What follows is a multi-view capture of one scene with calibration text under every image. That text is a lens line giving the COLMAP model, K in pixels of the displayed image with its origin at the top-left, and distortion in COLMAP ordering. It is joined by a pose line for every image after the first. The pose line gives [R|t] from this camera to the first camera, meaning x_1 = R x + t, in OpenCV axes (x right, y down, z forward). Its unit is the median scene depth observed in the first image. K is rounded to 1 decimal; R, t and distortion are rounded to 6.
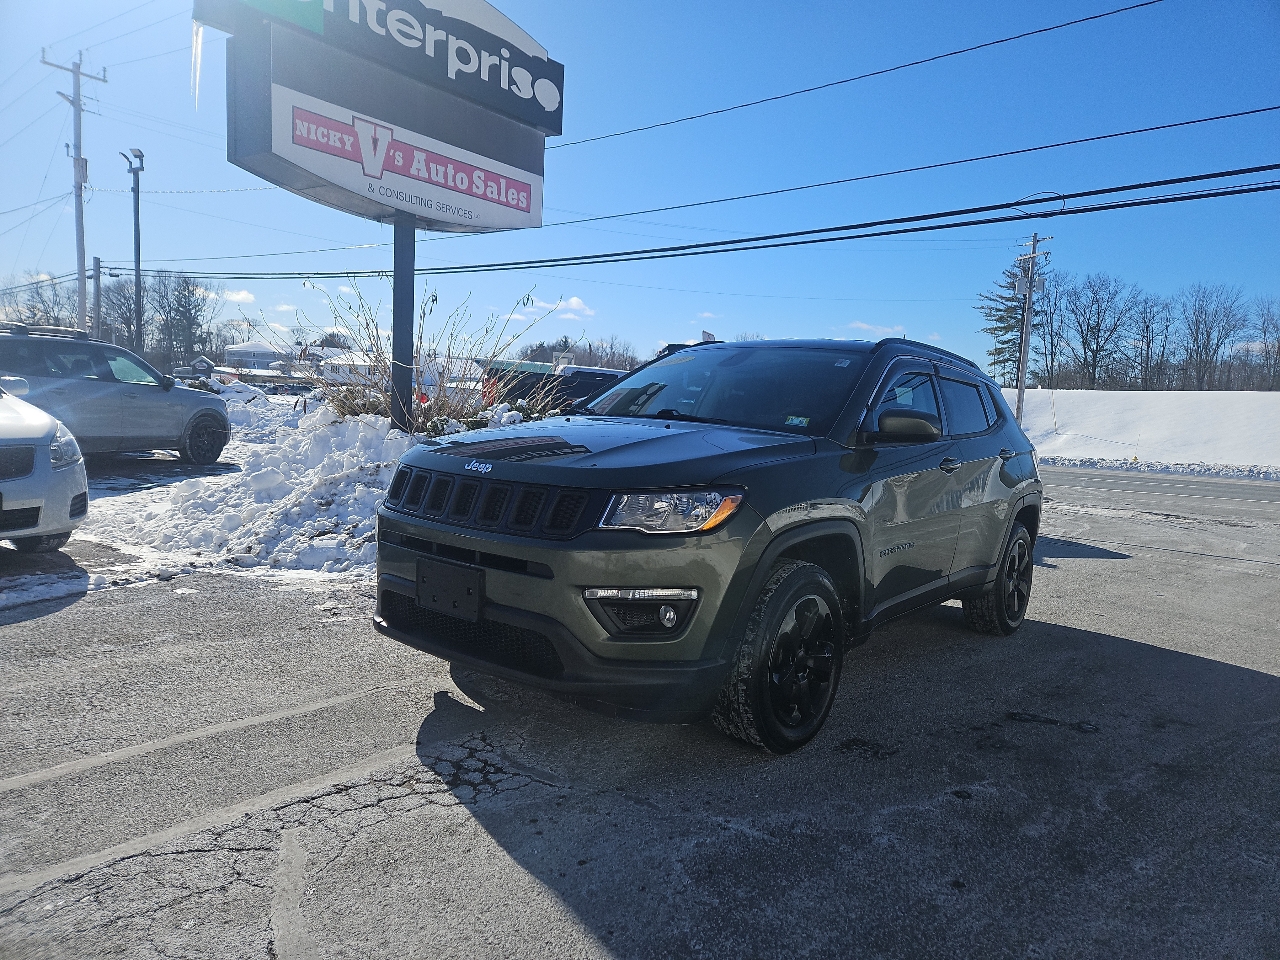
lens RADIAL K [[855.7, 0, 647.5], [0, 855.7, 471.5], [0, 0, 1]] dist [0.081378, -0.065837]
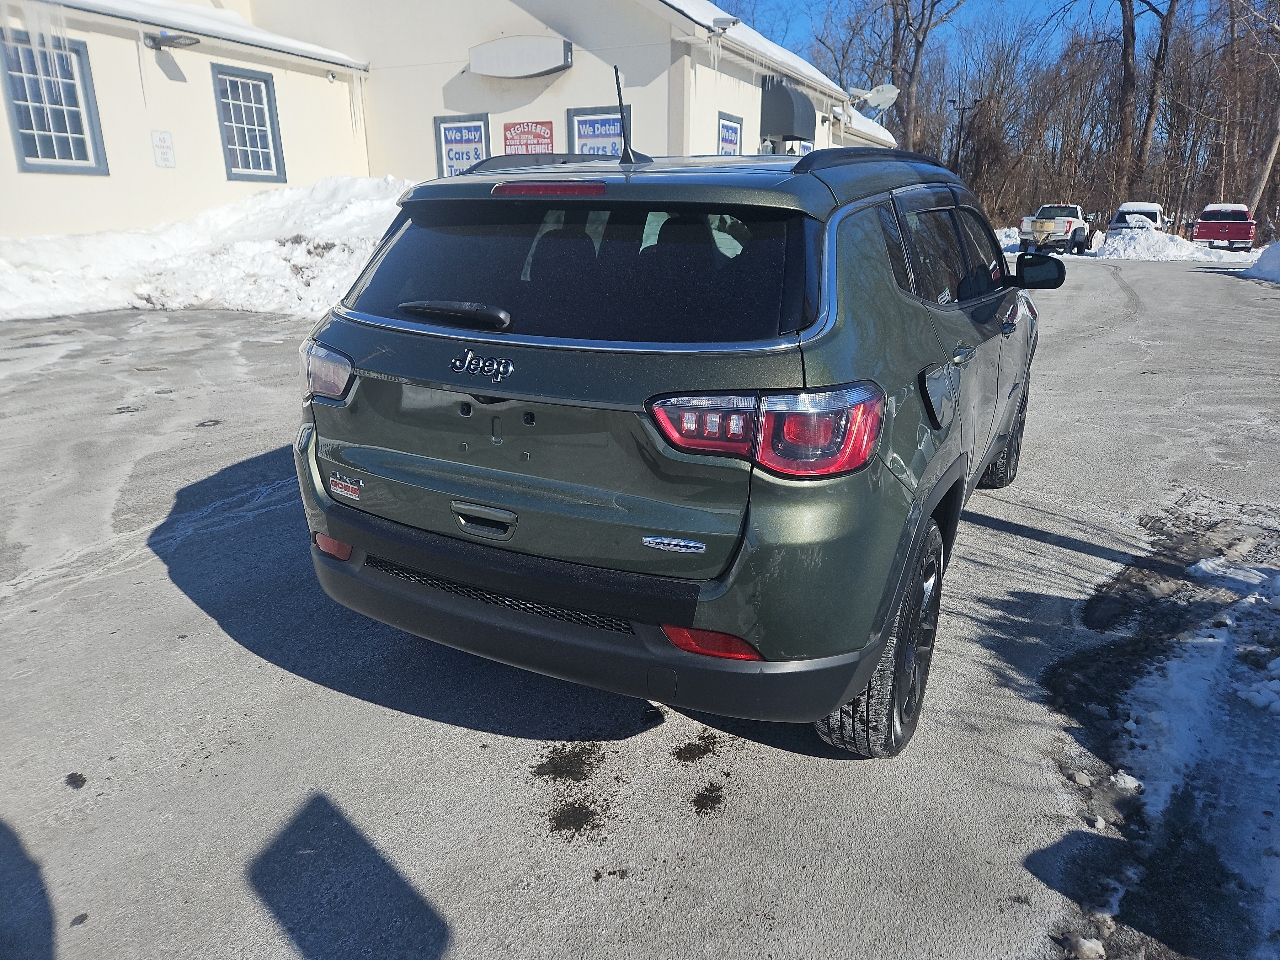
lens RADIAL K [[855.7, 0, 634.1], [0, 855.7, 471.0], [0, 0, 1]] dist [0.081378, -0.065837]
pose [[-0.982087, -0.001369, -0.188422, 0.313959], [-0.070010, 0.931040, 0.358137, -0.115243], [0.174939, 0.364913, -0.914459, 1.232129]]
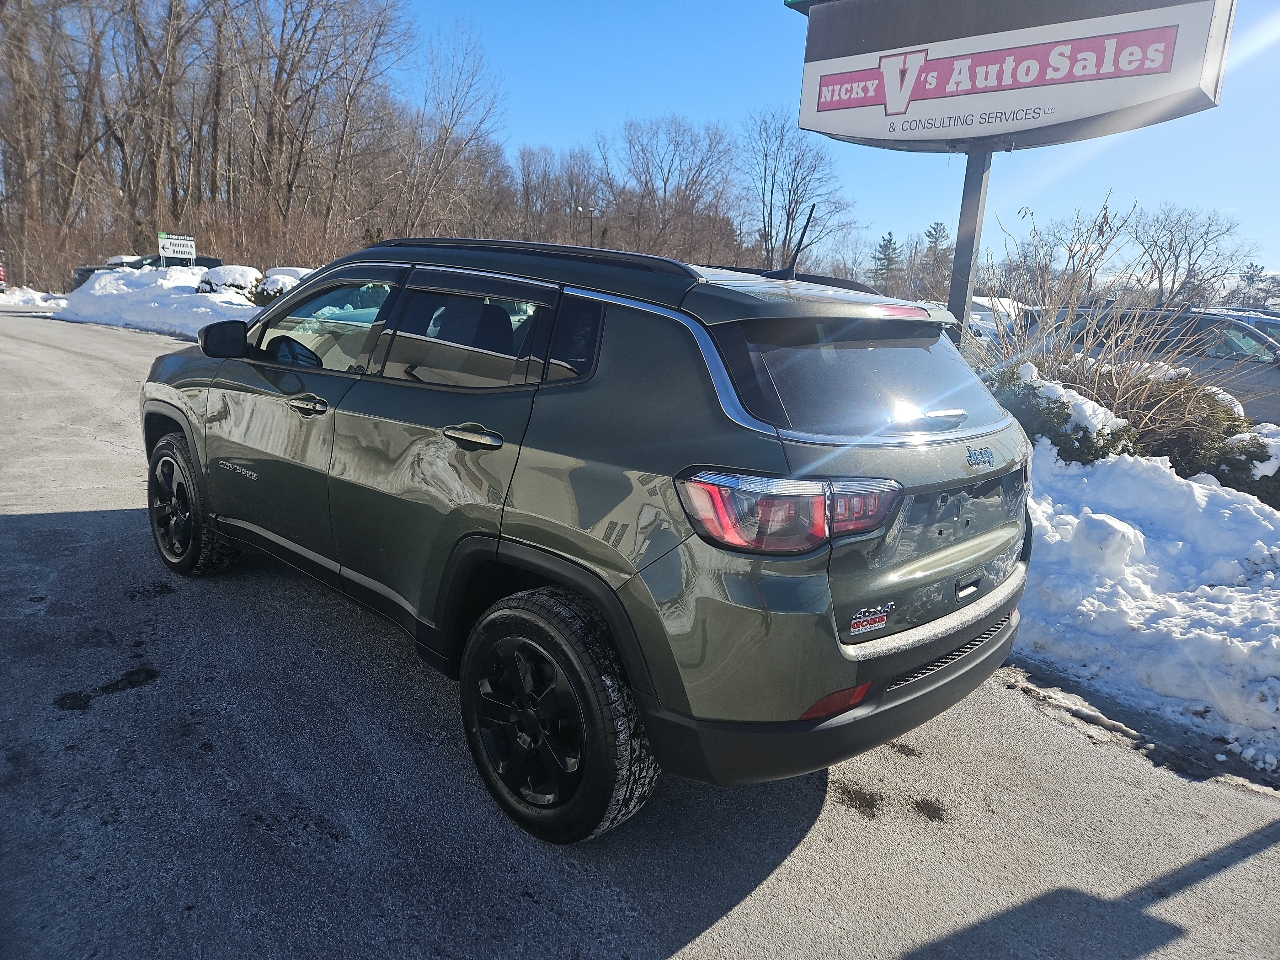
lens RADIAL K [[855.7, 0, 643.1], [0, 855.7, 471.9], [0, 0, 1]] dist [0.081378, -0.065837]
pose [[-0.080925, 0.146394, -0.985911, 0.671429], [-0.146179, 0.976716, 0.157027, -0.070112], [0.985943, 0.156827, -0.057641, 0.833356]]
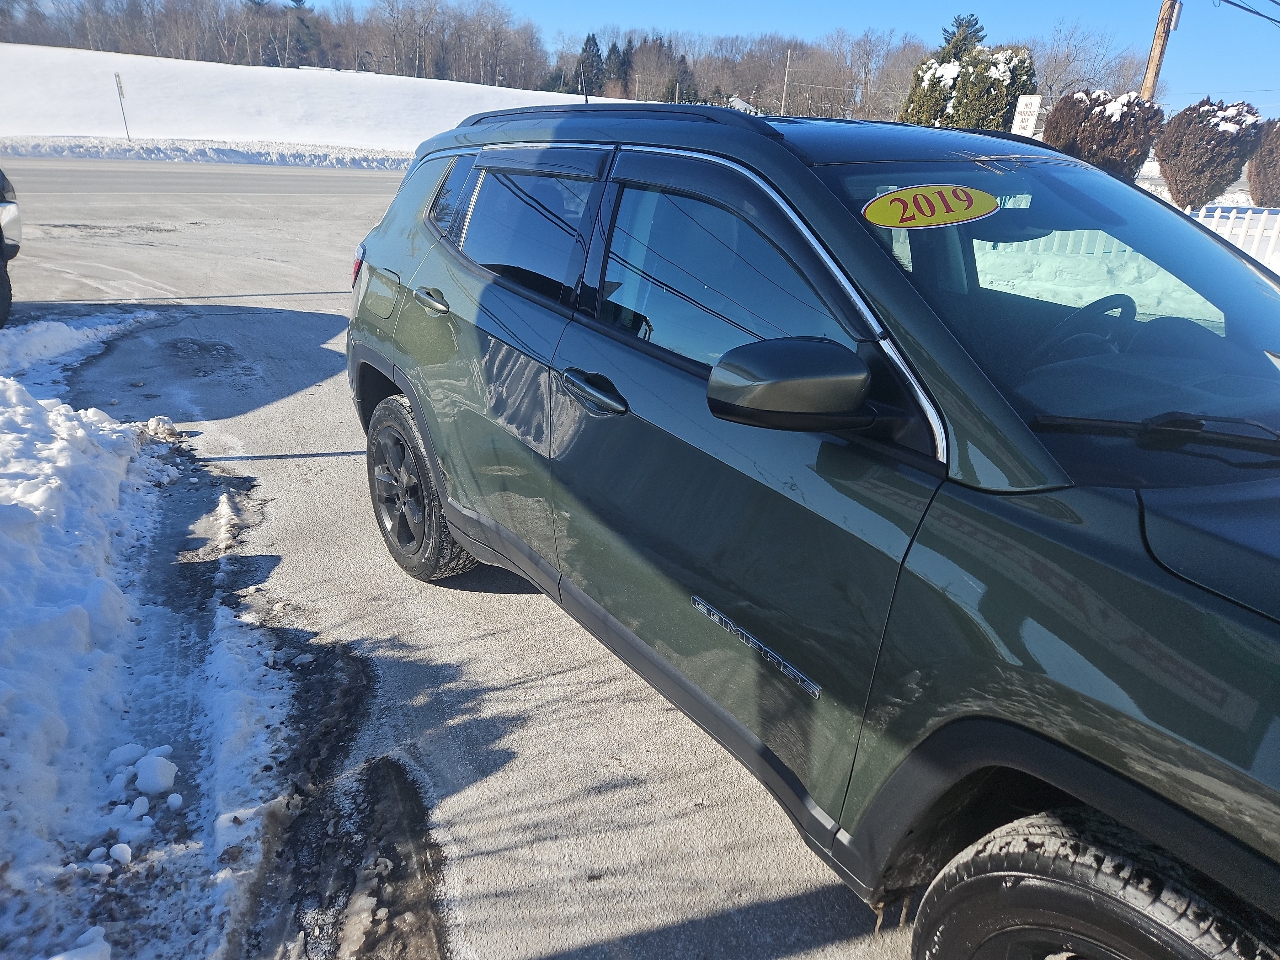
lens RADIAL K [[855.7, 0, 656.7], [0, 855.7, 480.2], [0, 0, 1]] dist [0.081378, -0.065837]
pose [[0.253131, -0.387011, 0.886649, -0.258648], [0.025605, 0.918857, 0.393760, -0.115013], [-0.967093, -0.076970, 0.242501, 0.689178]]
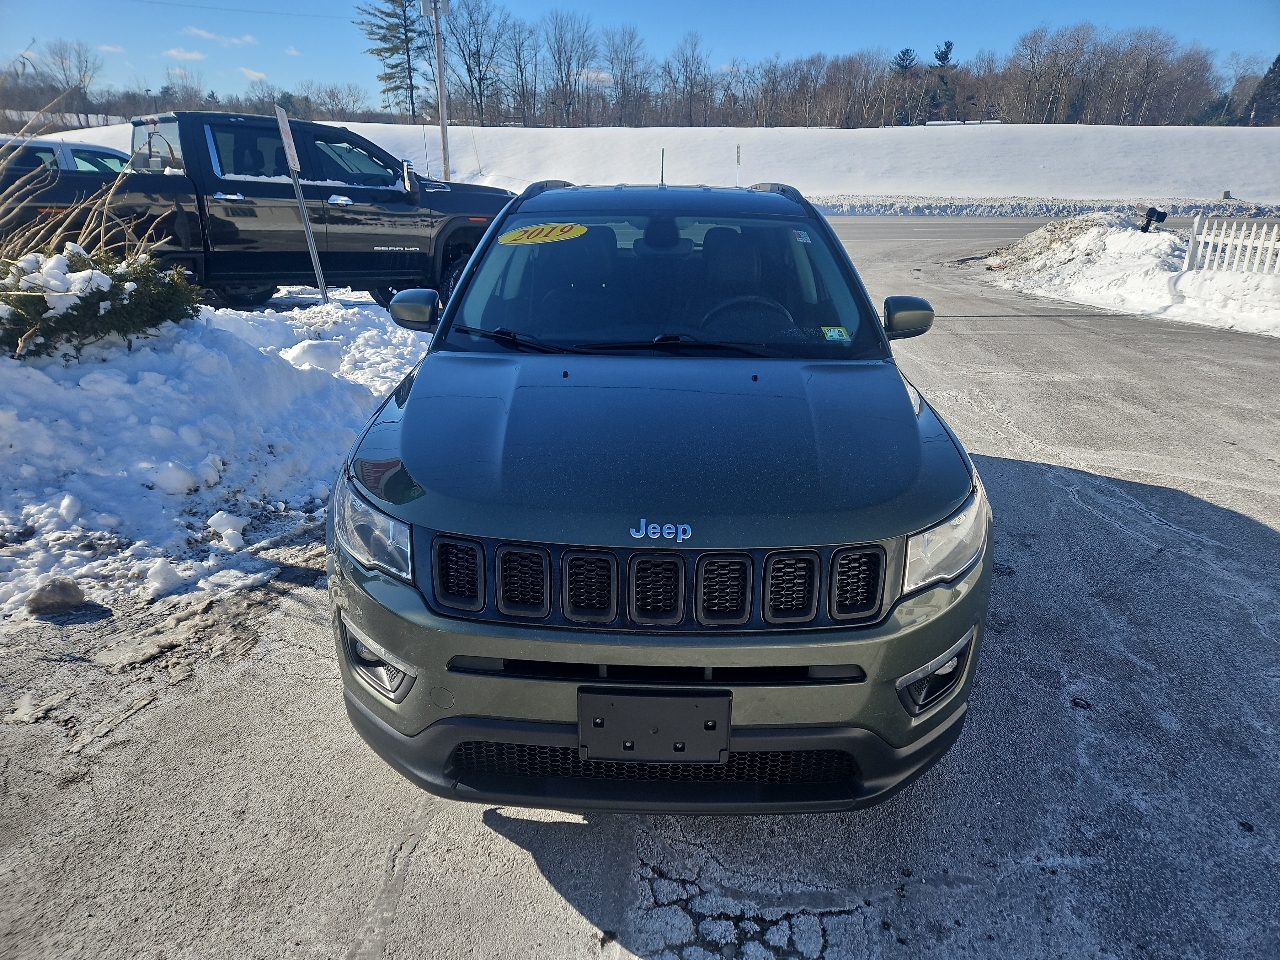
lens RADIAL K [[855.7, 0, 644.4], [0, 855.7, 481.0], [0, 0, 1]] dist [0.081378, -0.065837]
pose [[0.792332, -0.246455, 0.558095, -0.241923], [0.070024, 0.945466, 0.318104, -0.105812], [-0.606059, -0.212964, 0.766381, 0.243988]]
